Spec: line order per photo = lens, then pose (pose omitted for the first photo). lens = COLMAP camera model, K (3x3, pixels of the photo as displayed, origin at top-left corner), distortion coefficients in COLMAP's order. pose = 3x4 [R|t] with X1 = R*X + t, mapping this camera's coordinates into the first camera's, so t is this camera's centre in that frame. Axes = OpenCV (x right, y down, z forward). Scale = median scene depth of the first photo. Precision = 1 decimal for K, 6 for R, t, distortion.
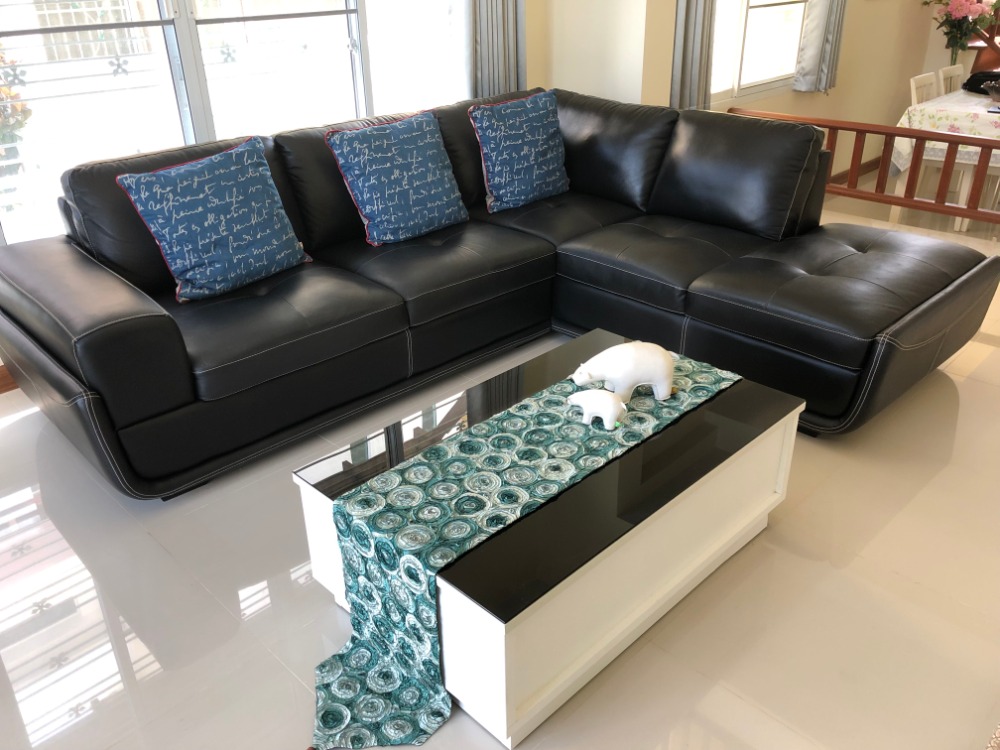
lens RADIAL K [[808.9, 0, 500.0], [0, 808.9, 375.0], [0, 0, 1]] dist [0.099581, -0.124670]
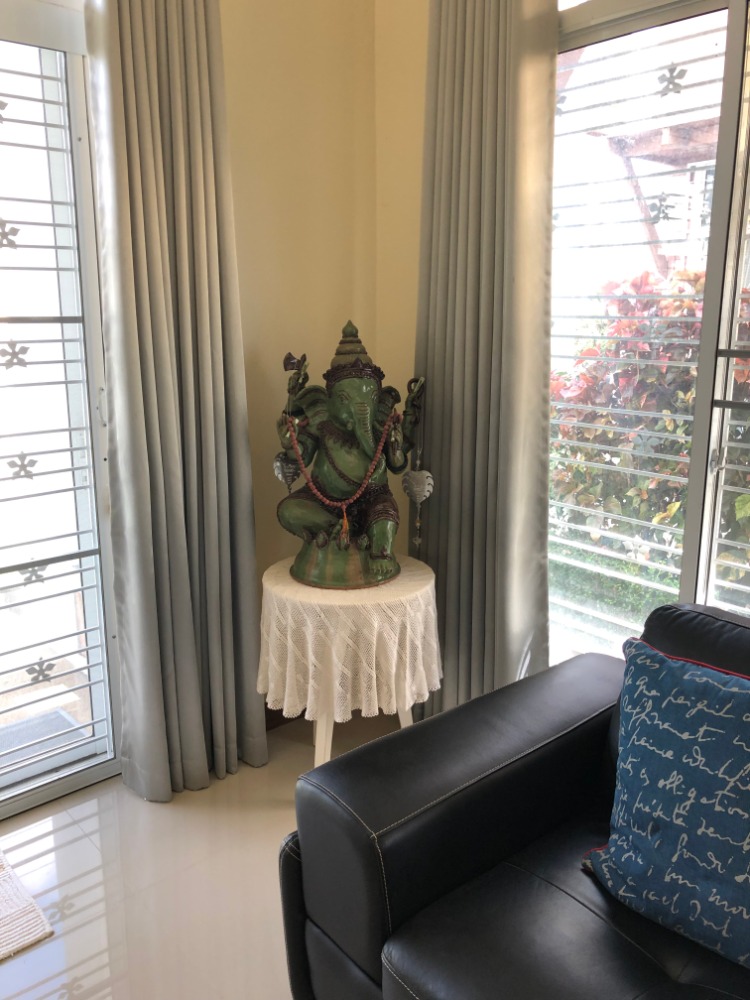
lens RADIAL K [[808.9, 0, 375.0], [0, 808.9, 500.0], [0, 0, 1]] dist [0.099581, -0.124670]
pose [[-0.069933, 0.258704, -0.963422, 0.103713], [-0.445670, 0.855940, 0.262193, -0.390165], [0.892461, 0.447705, 0.055439, 0.729874]]
